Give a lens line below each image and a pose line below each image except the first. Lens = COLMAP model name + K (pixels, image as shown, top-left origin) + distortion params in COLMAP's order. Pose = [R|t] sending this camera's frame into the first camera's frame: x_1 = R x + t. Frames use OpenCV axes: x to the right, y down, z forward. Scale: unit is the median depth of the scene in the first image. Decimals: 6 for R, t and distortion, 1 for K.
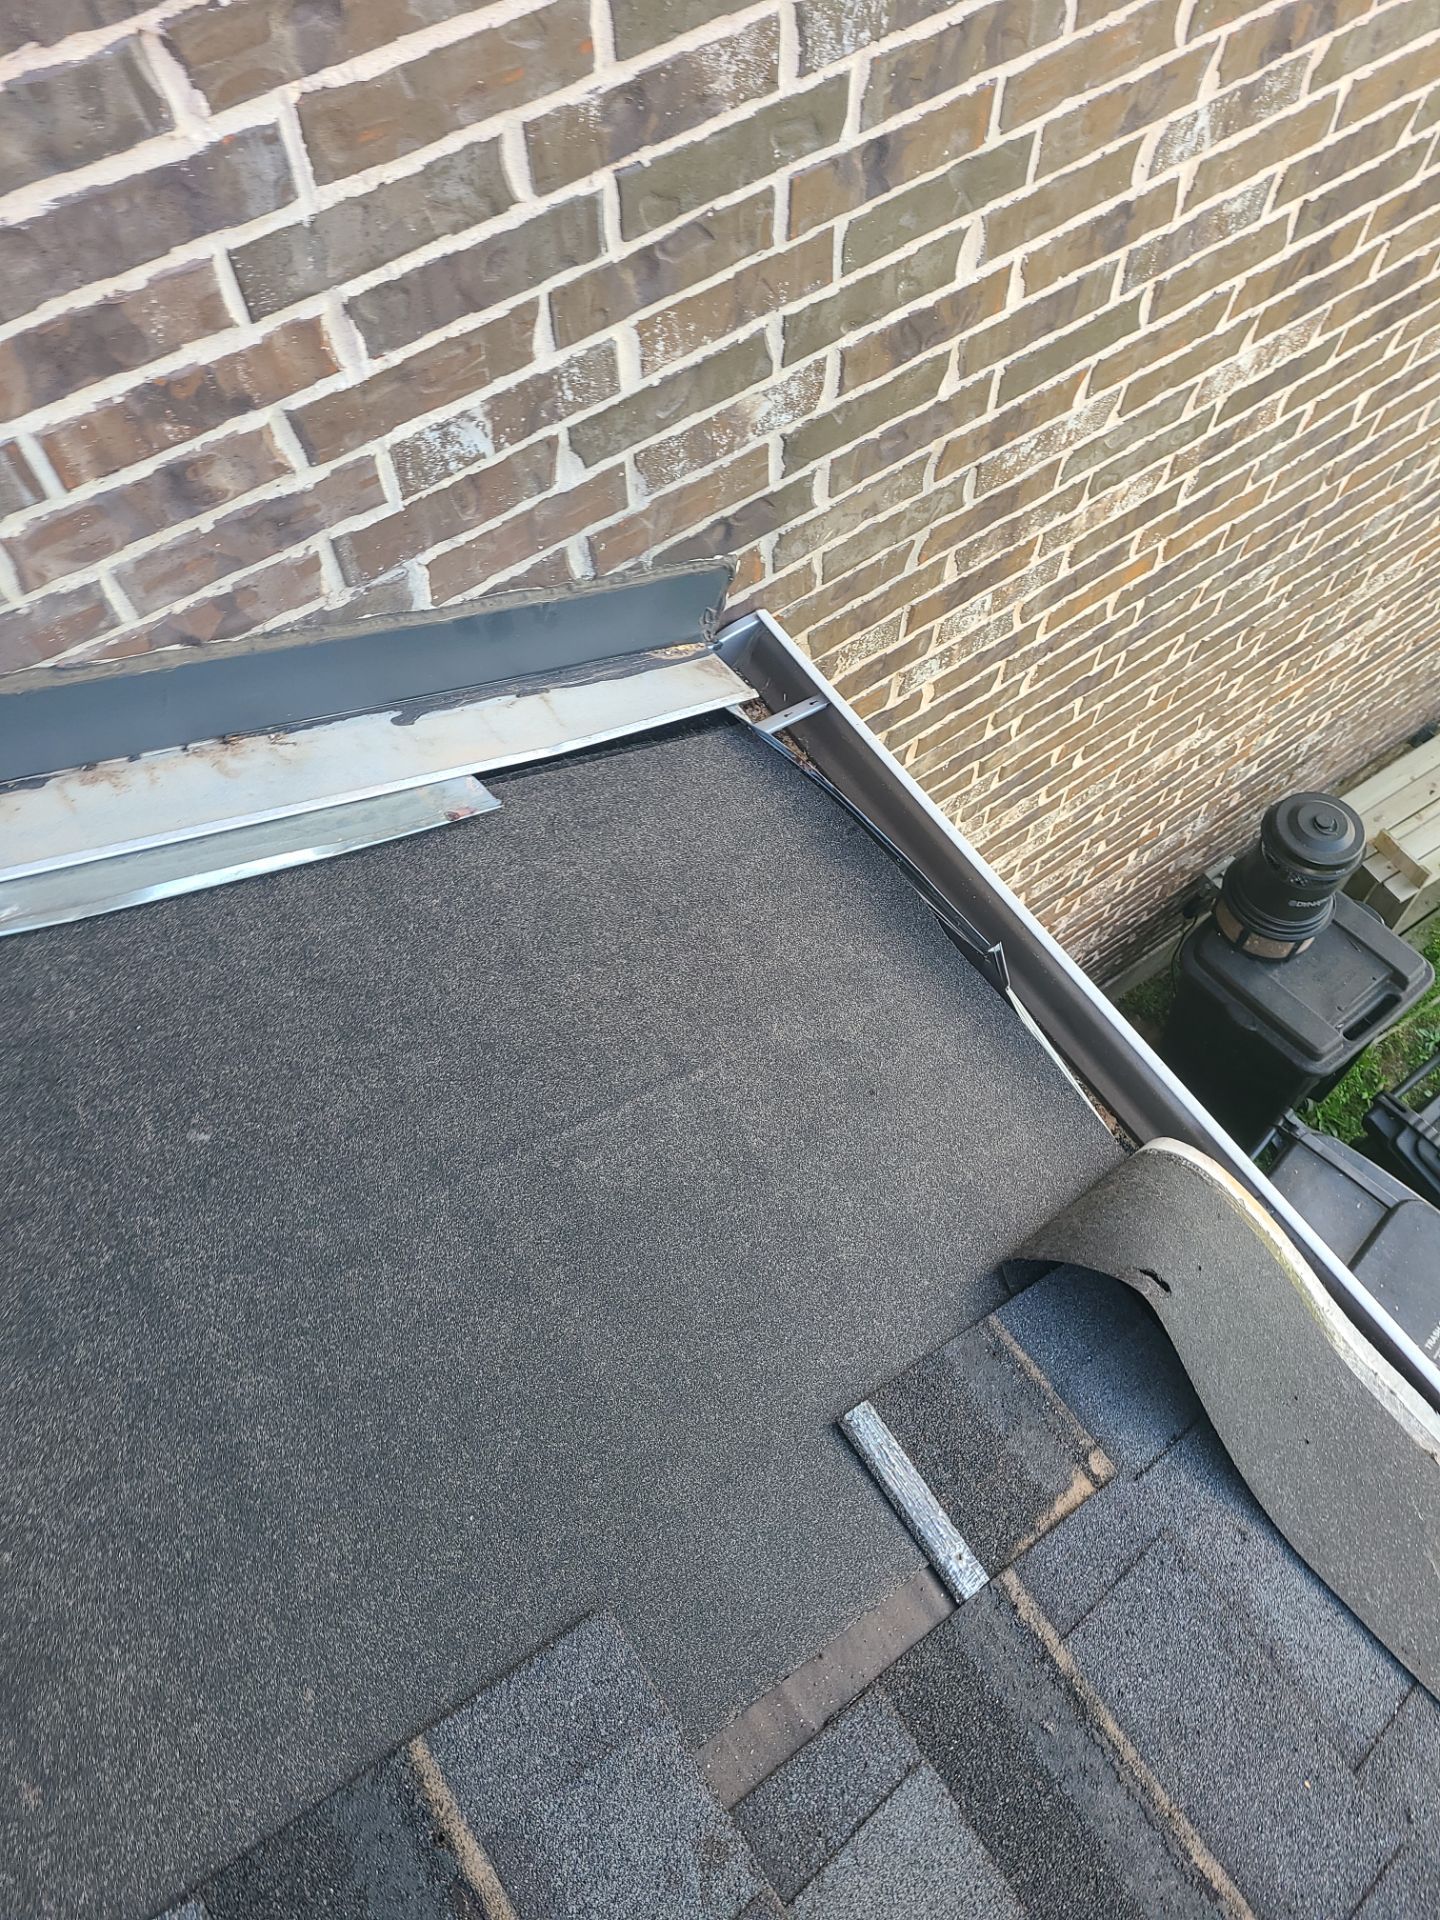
lens RADIAL K [[1397.4, 0, 668.9], [0, 1397.4, 938.9], [0, 0, 1]] dist [0.061685, -0.045378]
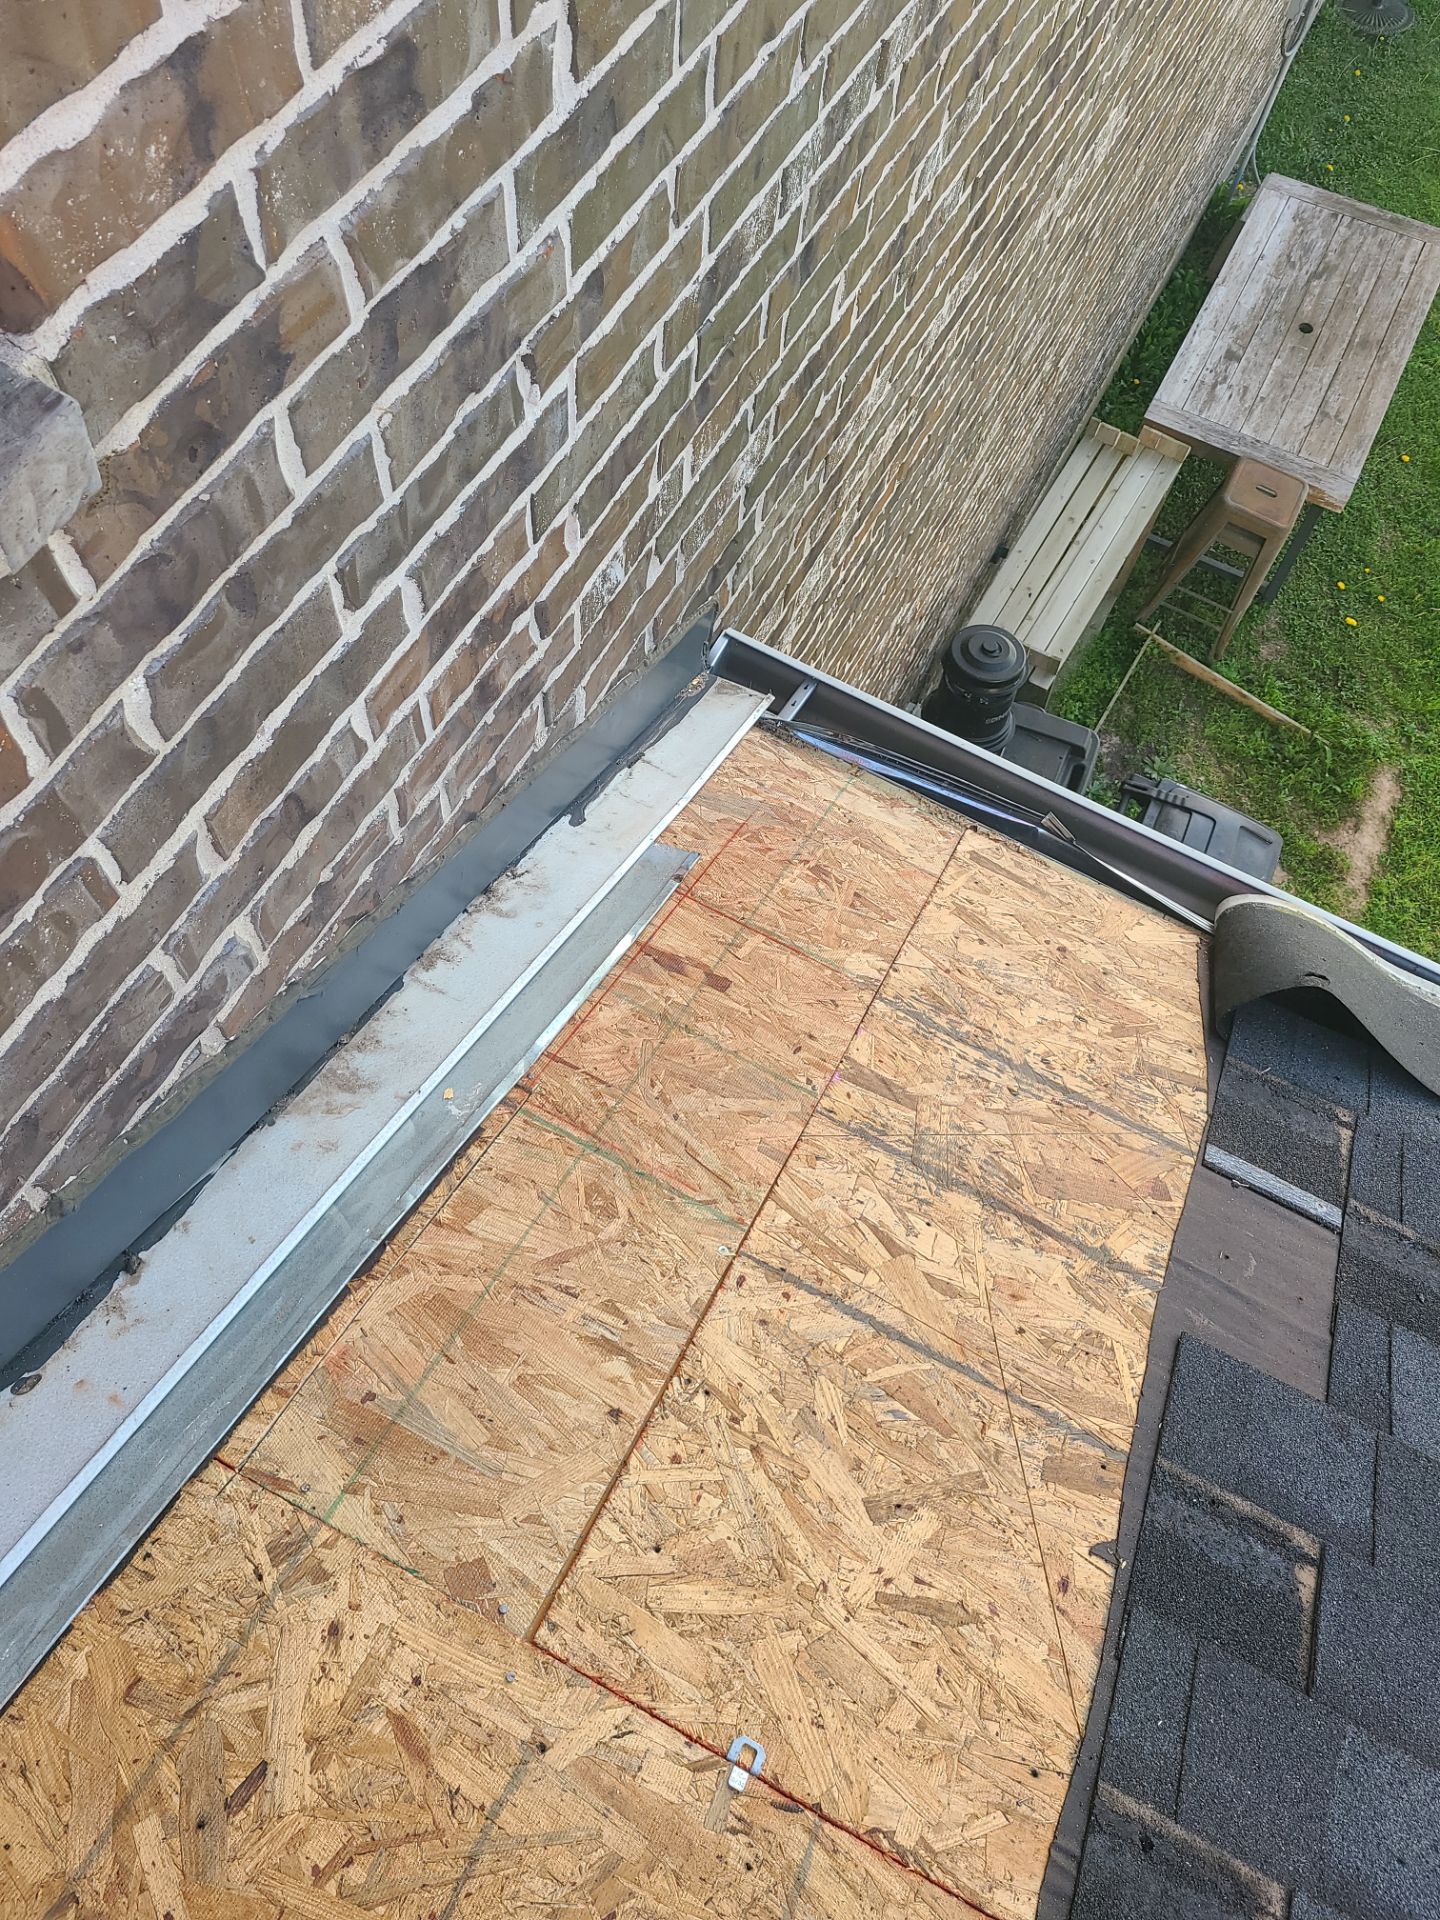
lens RADIAL K [[1397.4, 0, 709.6], [0, 1397.4, 961.5], [0, 0, 1]] dist [0.061685, -0.045378]
pose [[0.876163, -0.393867, 0.277862, -0.567675], [0.381476, 0.918979, 0.099763, -0.150626], [-0.294643, 0.018590, 0.955427, -0.166835]]
